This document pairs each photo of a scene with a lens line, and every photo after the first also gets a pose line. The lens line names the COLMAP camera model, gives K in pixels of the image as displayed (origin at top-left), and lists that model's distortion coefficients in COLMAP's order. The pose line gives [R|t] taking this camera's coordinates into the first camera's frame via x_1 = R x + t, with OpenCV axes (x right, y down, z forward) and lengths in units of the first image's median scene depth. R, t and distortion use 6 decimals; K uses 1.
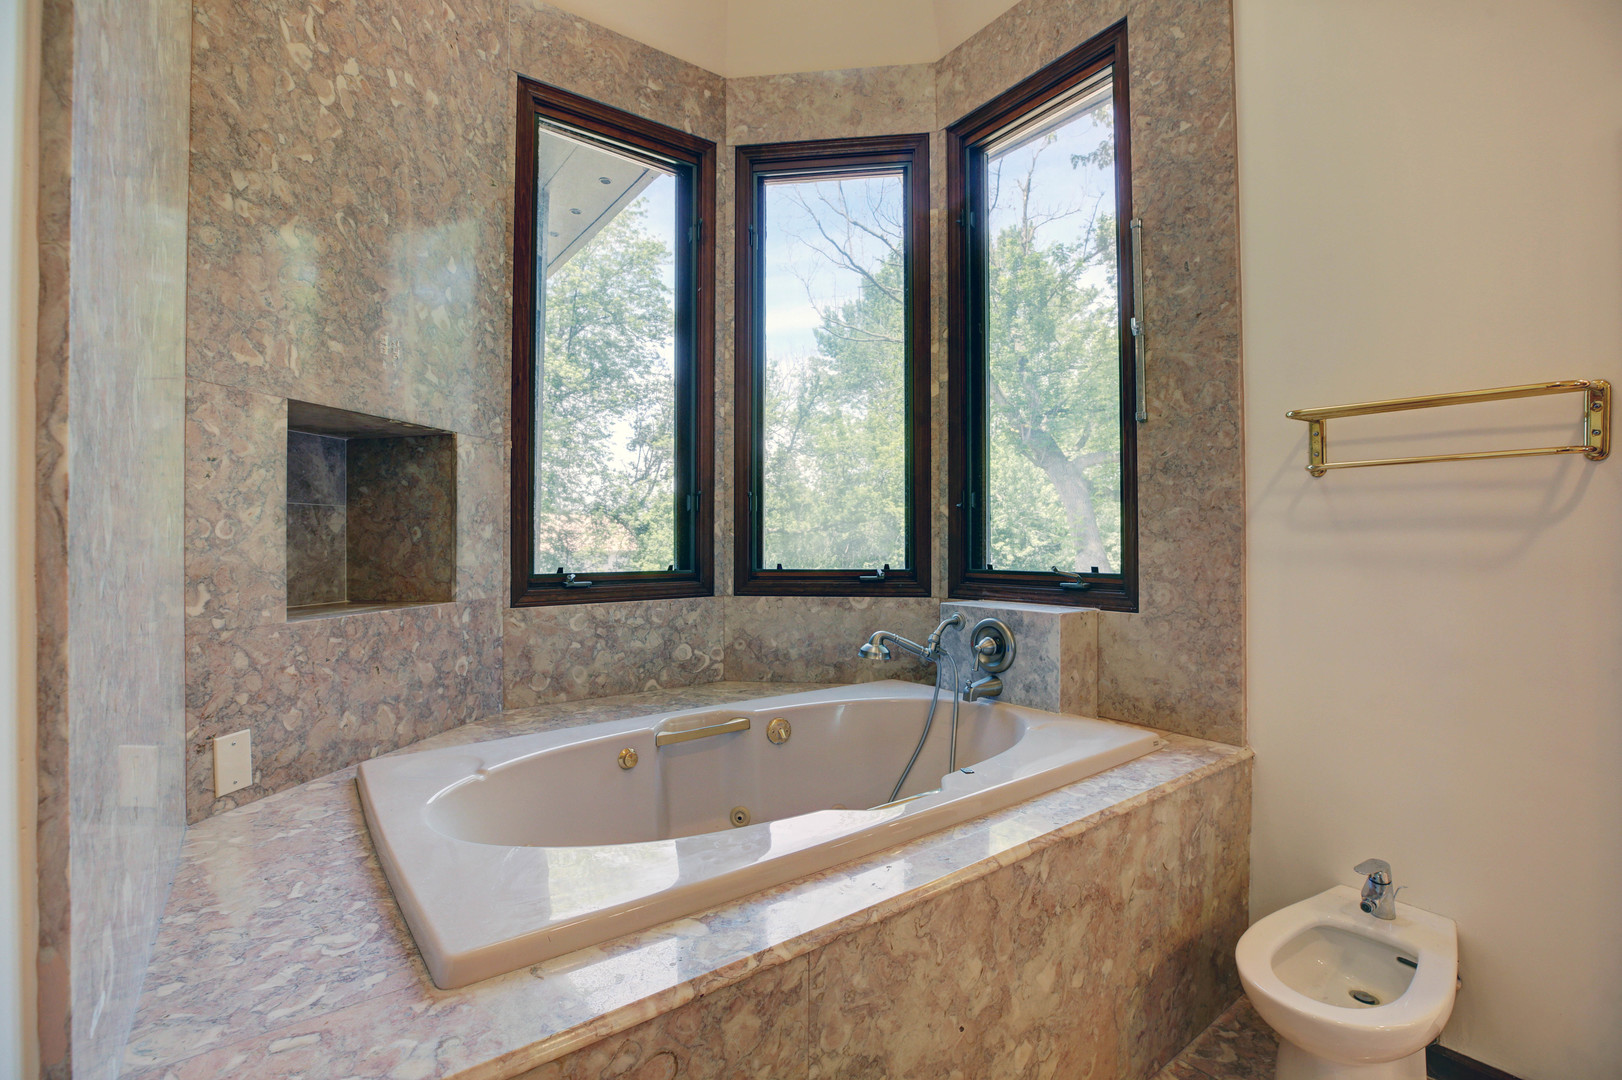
lens RADIAL K [[740.4, 0, 811.9], [0, 740.4, 533.9], [0, 0, 1]] dist [-0.037807, 0.007790]
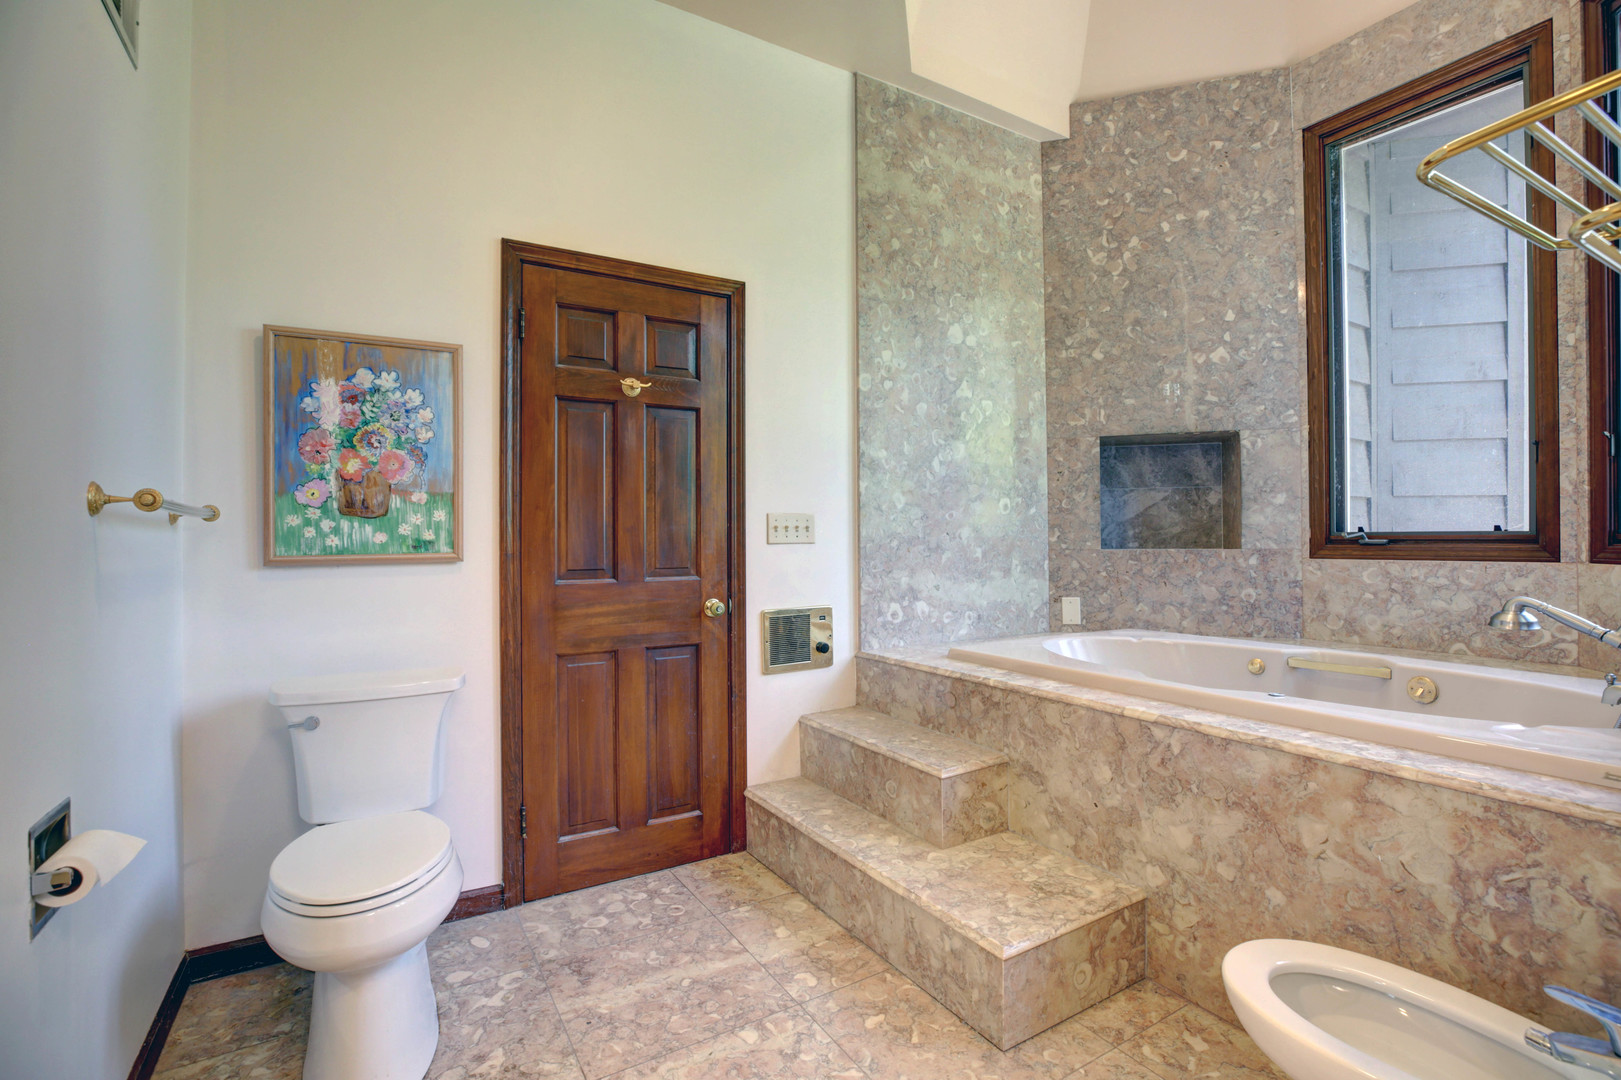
lens RADIAL K [[739.9, 0, 806.0], [0, 739.9, 541.3], [0, 0, 1]] dist [-0.037807, 0.007790]
pose [[-0.117782, 0.007079, -0.993014, 1.041012], [0.014390, 0.999882, 0.005421, 0.058865], [0.992935, -0.013651, -0.117870, 0.331664]]
